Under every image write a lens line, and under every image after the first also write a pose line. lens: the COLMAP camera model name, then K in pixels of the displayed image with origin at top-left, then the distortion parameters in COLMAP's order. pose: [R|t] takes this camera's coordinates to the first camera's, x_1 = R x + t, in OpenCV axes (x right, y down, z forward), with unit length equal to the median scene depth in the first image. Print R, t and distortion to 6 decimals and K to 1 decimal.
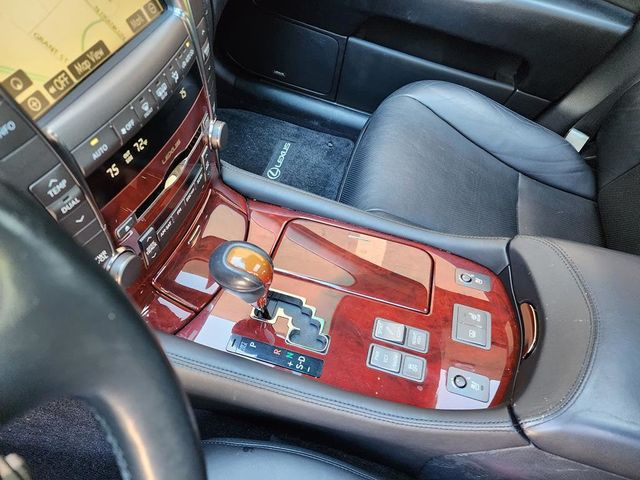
lens RADIAL K [[434.4, 0, 319.1], [0, 434.4, 240.3], [0, 0, 1]] dist [0.076286, -0.074925]
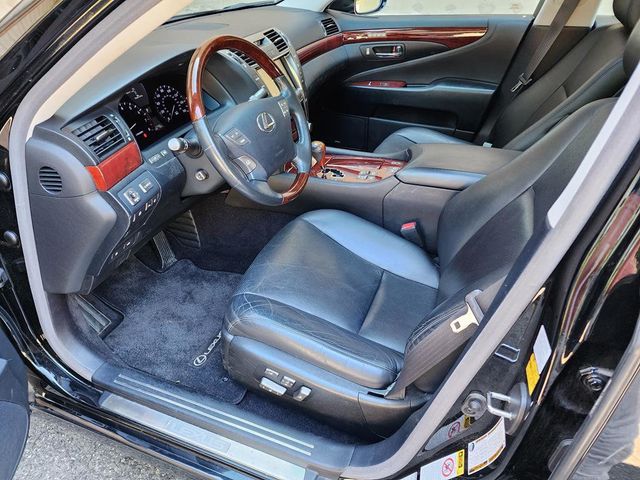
lens RADIAL K [[425.9, 0, 304.1], [0, 425.9, 241.9], [0, 0, 1]] dist [0.070759, -0.065267]
pose [[0.975855, -0.067301, -0.207794, 0.334014], [0.003050, 0.955452, -0.295131, 1.533460], [0.218399, 0.287371, 0.932588, -1.724121]]
